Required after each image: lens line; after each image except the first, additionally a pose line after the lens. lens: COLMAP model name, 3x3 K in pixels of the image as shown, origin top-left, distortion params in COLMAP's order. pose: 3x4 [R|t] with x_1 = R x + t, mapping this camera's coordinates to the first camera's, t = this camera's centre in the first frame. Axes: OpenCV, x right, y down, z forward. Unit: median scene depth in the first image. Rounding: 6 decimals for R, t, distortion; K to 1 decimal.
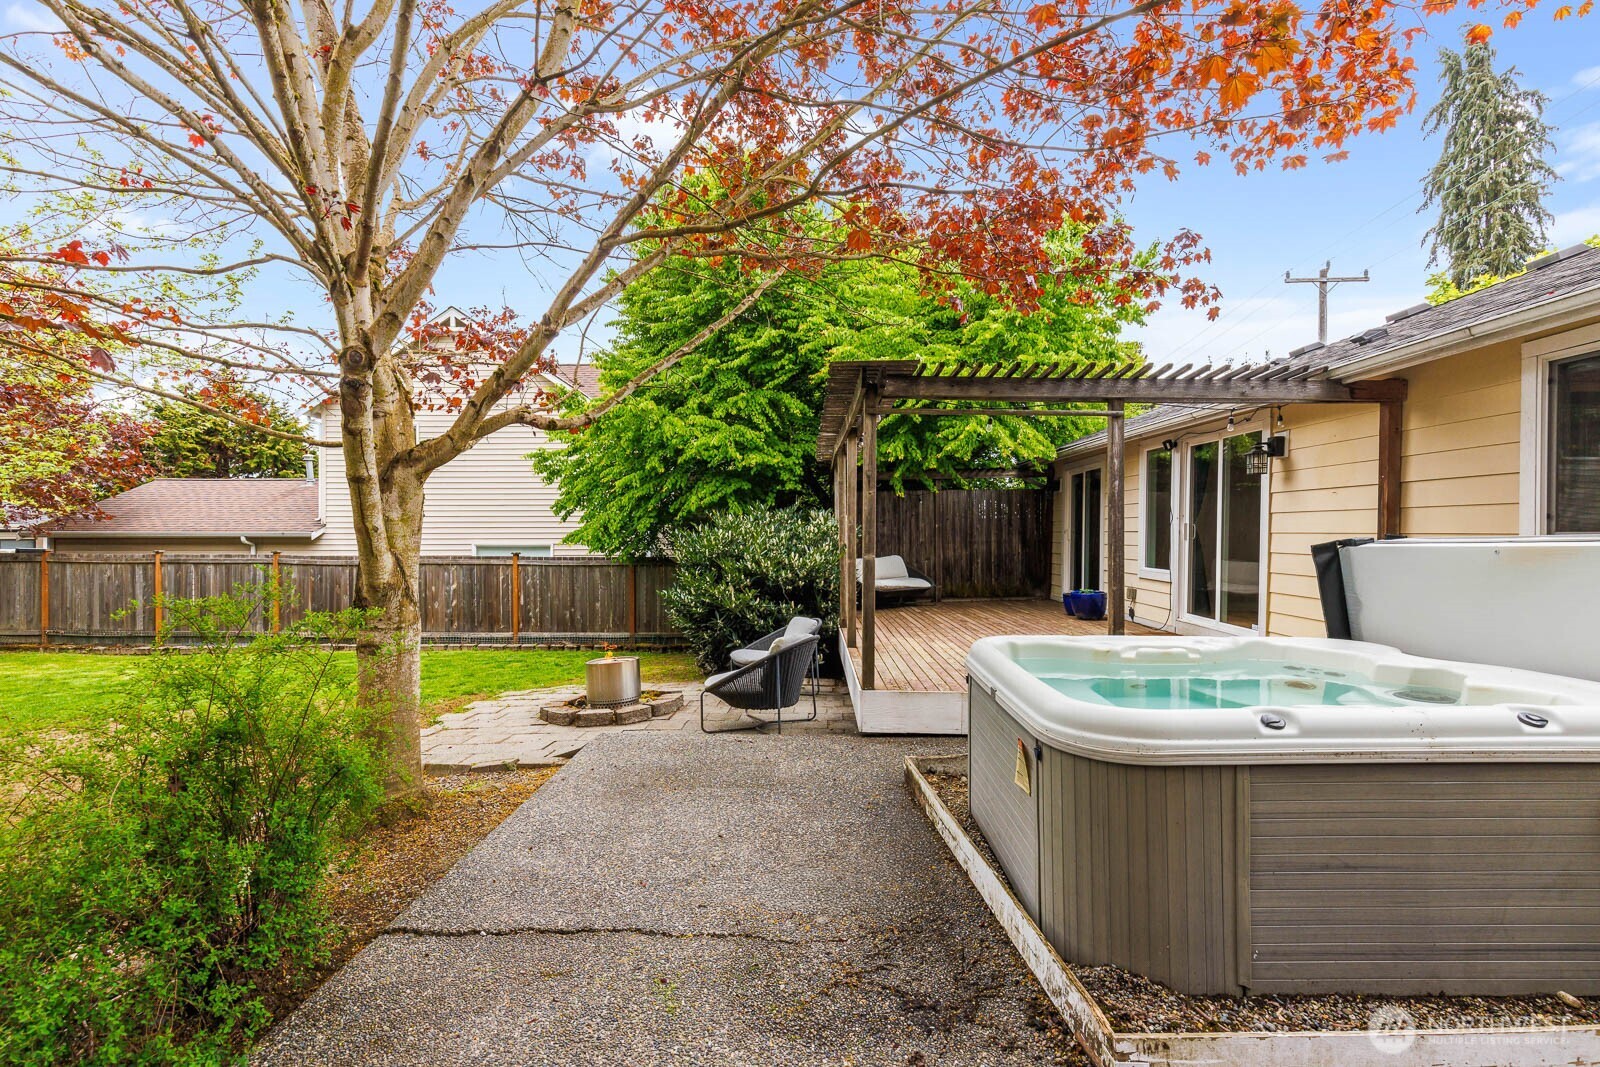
lens RADIAL K [[724.7, 0, 804.7], [0, 724.7, 537.4], [0, 0, 1]] dist [0.011936, -0.001768]
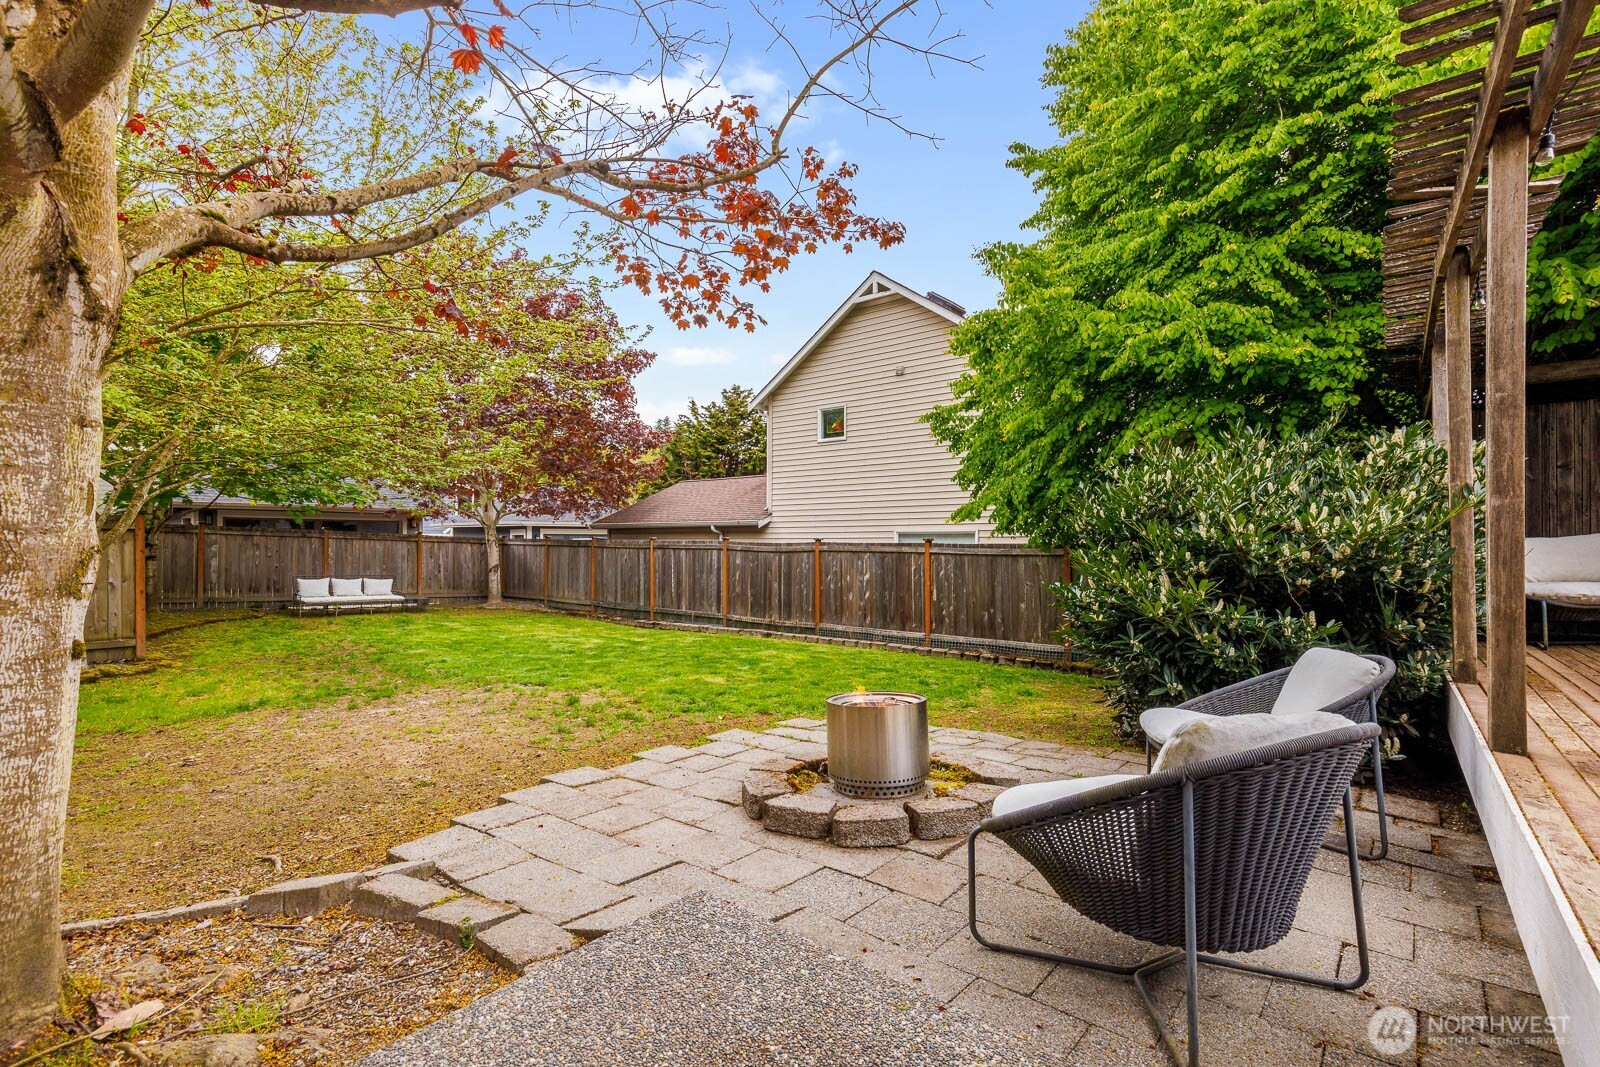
lens RADIAL K [[727.8, 0, 796.7], [0, 727.8, 546.8], [0, 0, 1]] dist [0.044584, -0.026576]
pose [[0.779594, 0.004128, -0.626272, 0.015322], [0.000205, 0.999977, 0.006847, 0.032866], [0.626285, -0.005467, 0.779575, 0.327007]]
